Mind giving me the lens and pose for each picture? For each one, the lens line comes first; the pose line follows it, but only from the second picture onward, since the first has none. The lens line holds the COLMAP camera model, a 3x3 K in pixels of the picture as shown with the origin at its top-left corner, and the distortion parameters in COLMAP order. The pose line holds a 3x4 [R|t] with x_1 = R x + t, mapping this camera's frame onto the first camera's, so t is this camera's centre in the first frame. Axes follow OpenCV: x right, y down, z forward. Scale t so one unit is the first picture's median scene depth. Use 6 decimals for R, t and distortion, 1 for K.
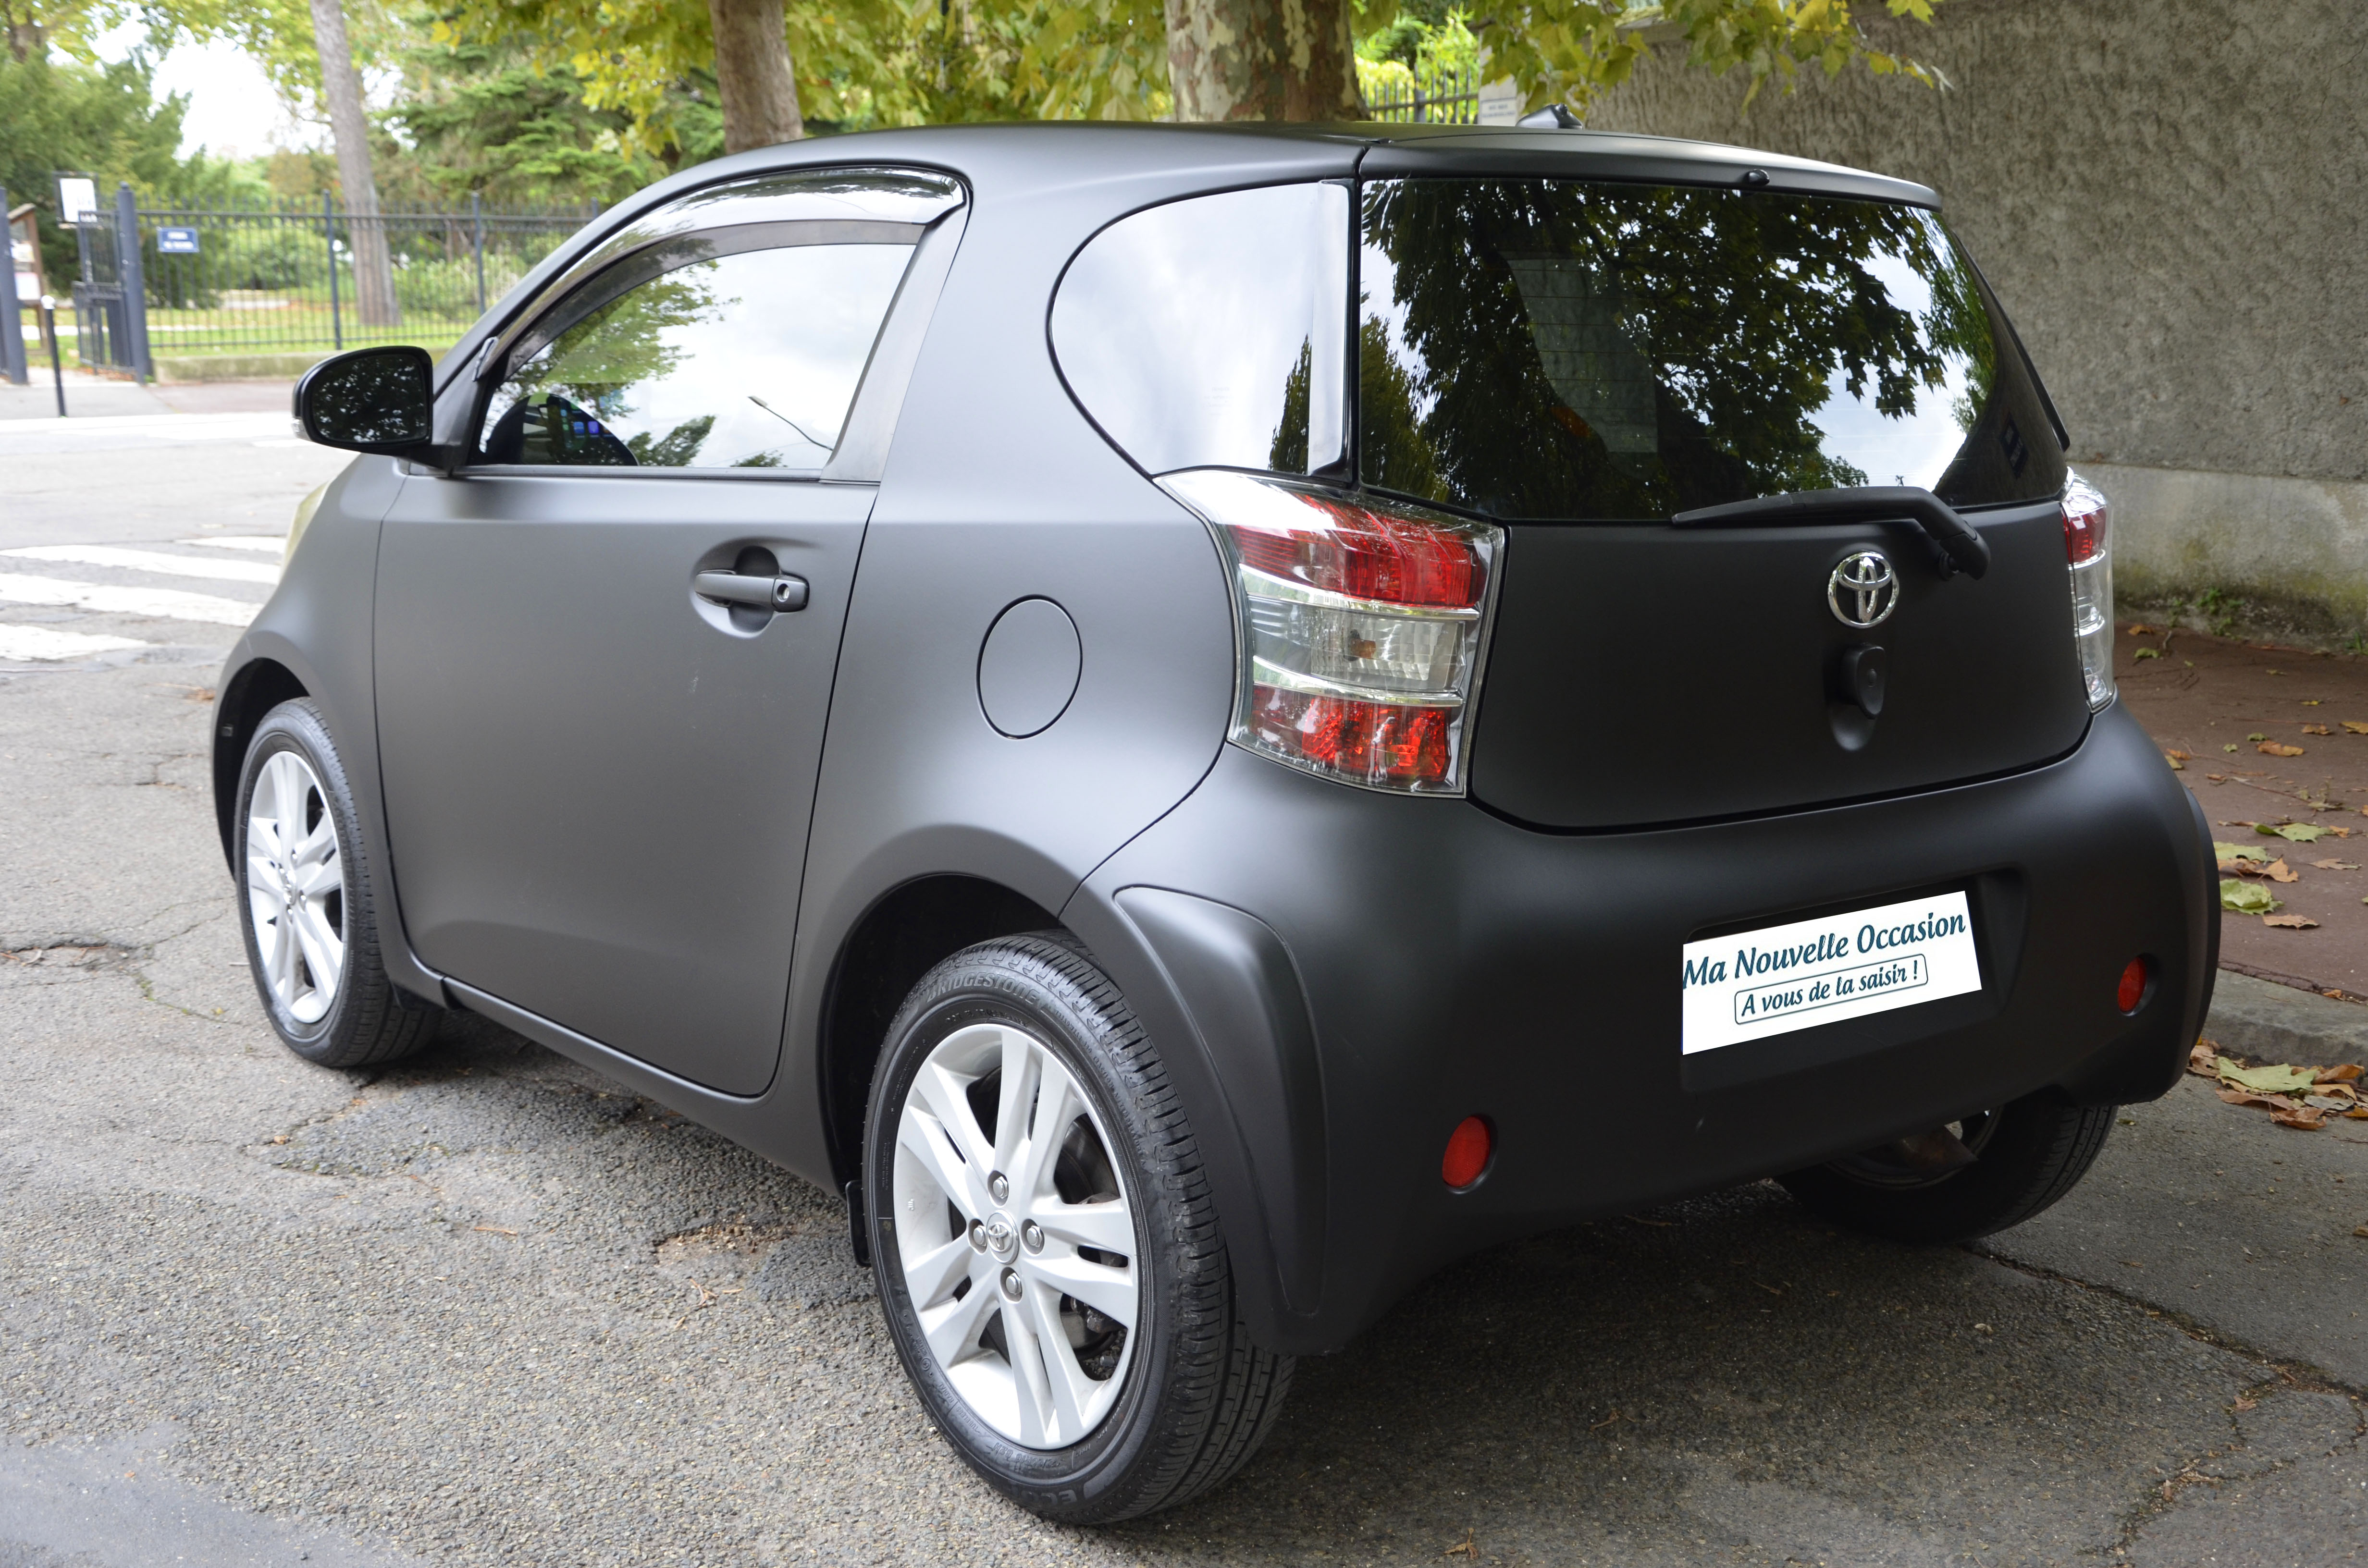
lens RADIAL K [[2688.0, 0, 1171.1], [0, 2688.0, 800.6], [0, 0, 1]] dist [0.078044, 0.000000]
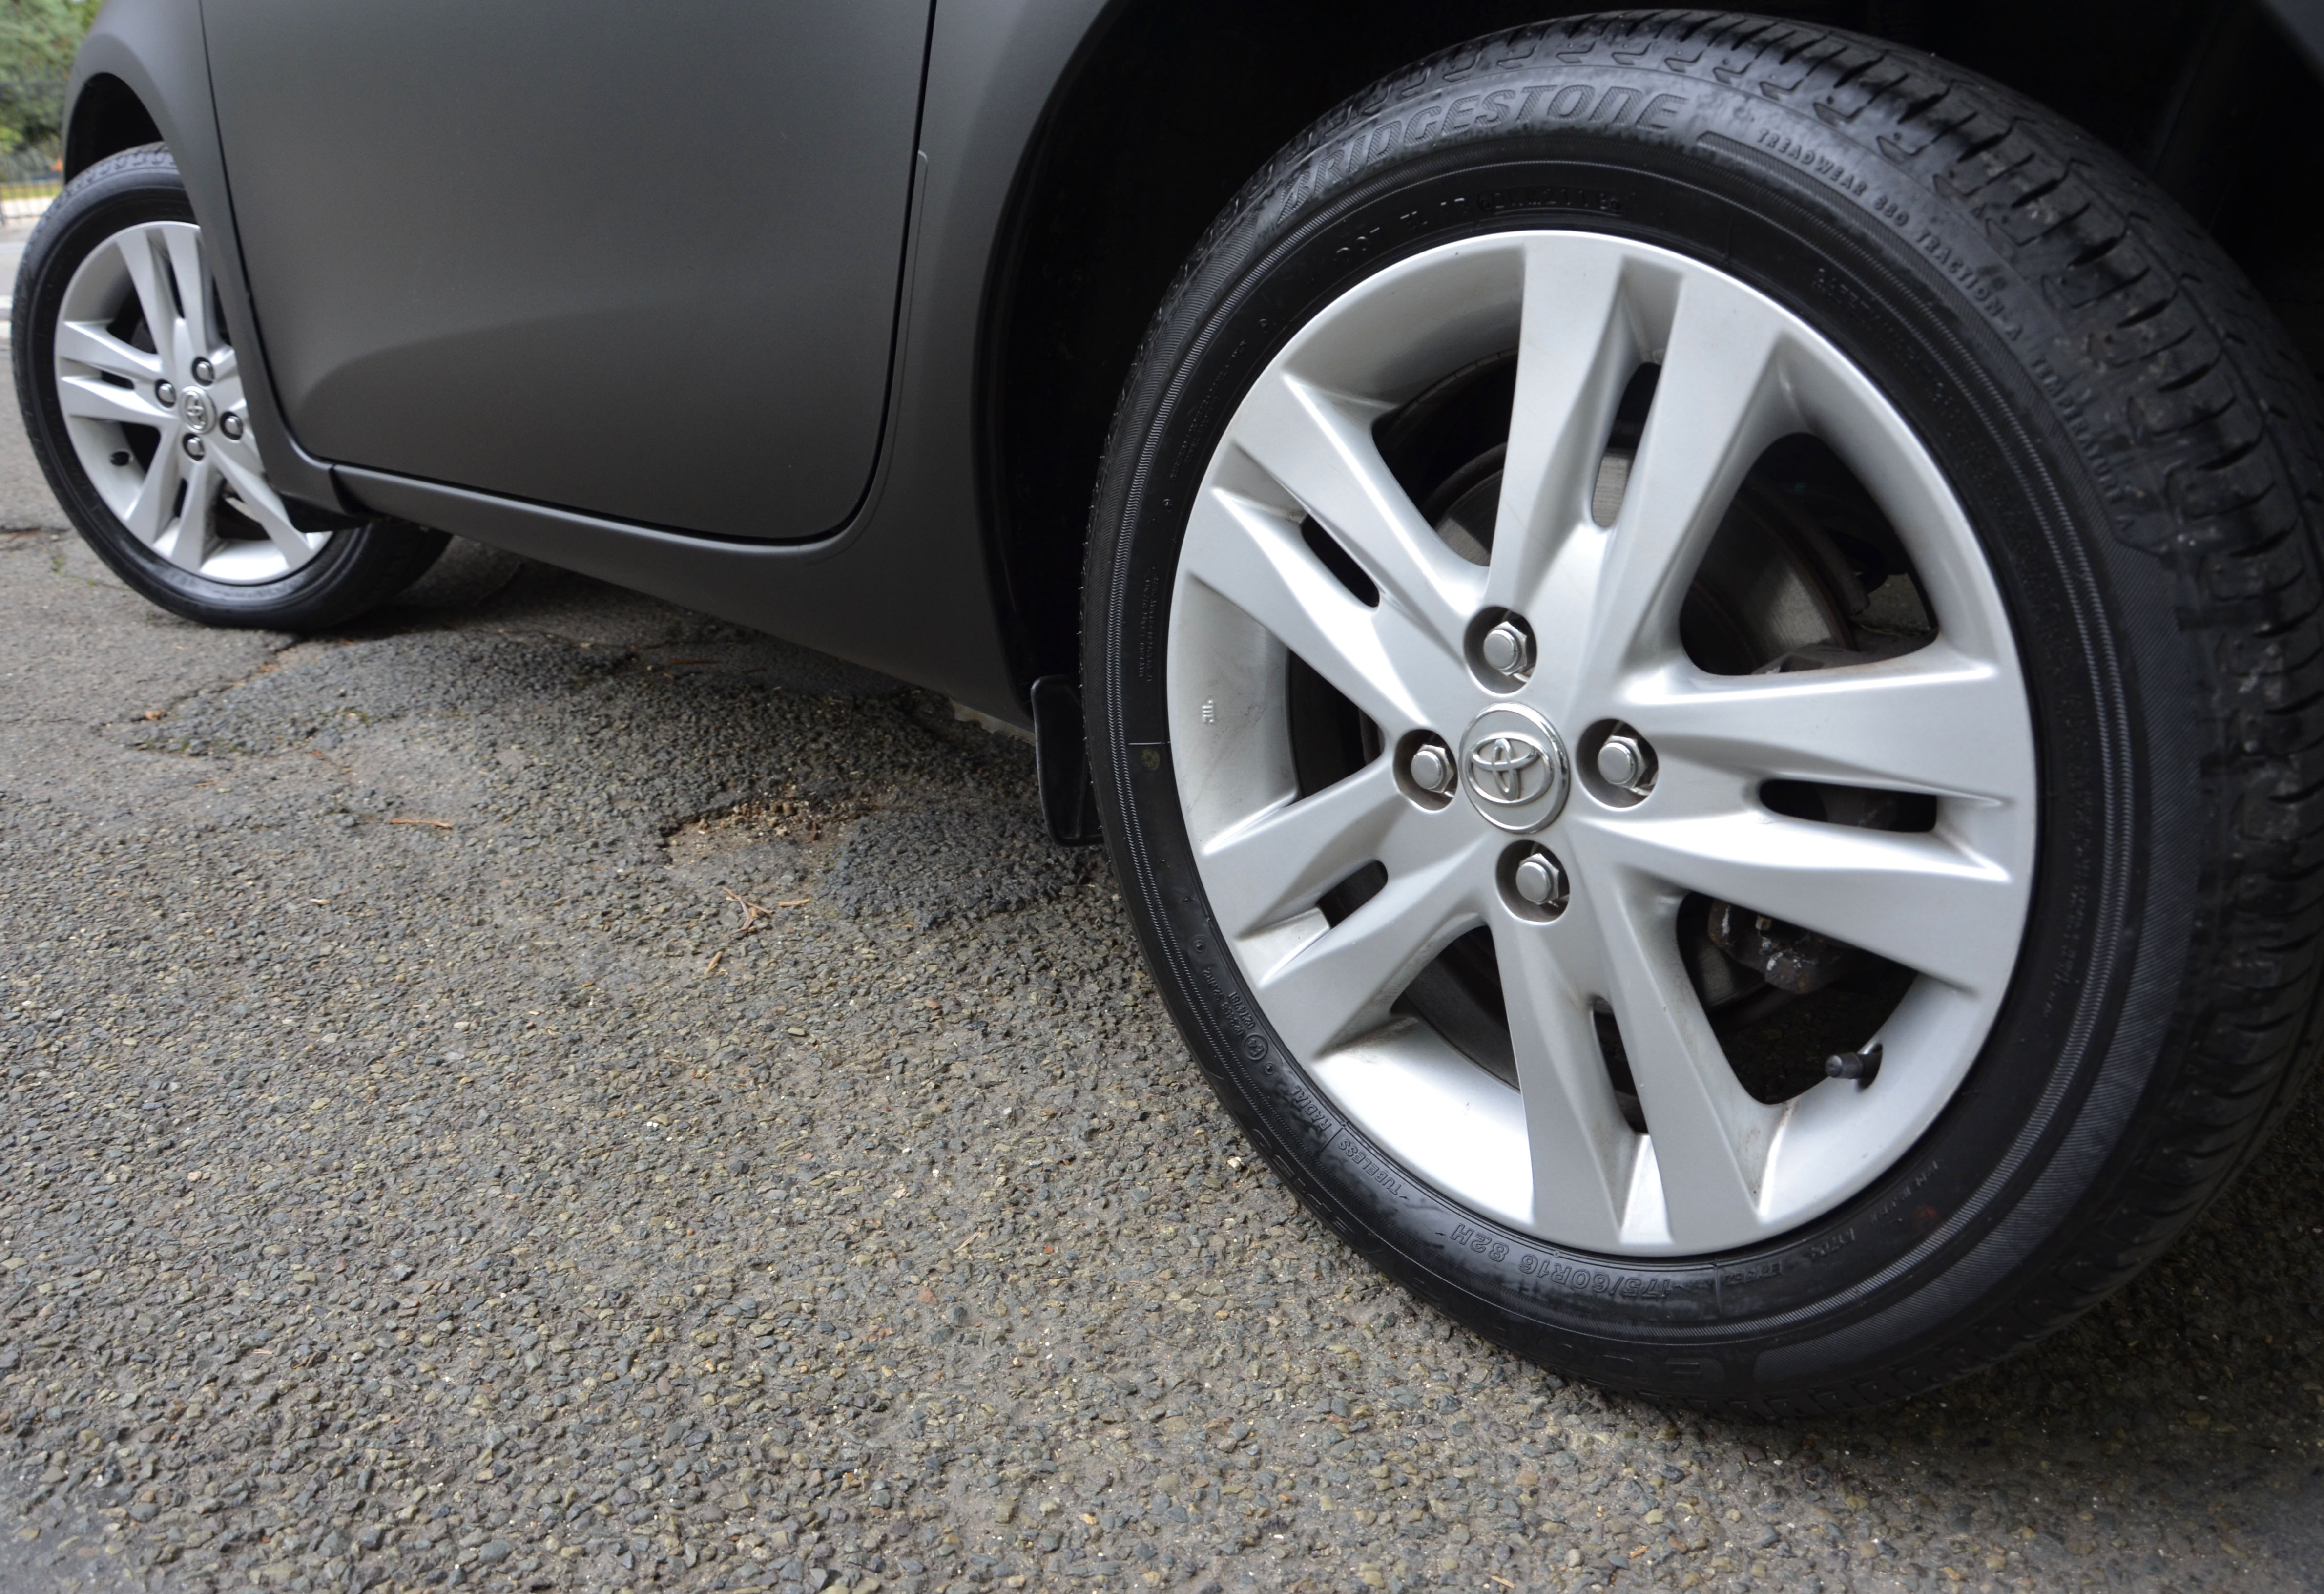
lens RADIAL K [[1838.0, 0, 1168.0], [0, 1838.0, 777.0], [0, 0, 1]] dist [-0.120488, 0.025956]
pose [[0.995973, -0.046259, 0.076794, -0.119001], [0.035250, 0.989667, 0.138988, 0.108501], [-0.082430, -0.135721, 0.987312, 0.644609]]
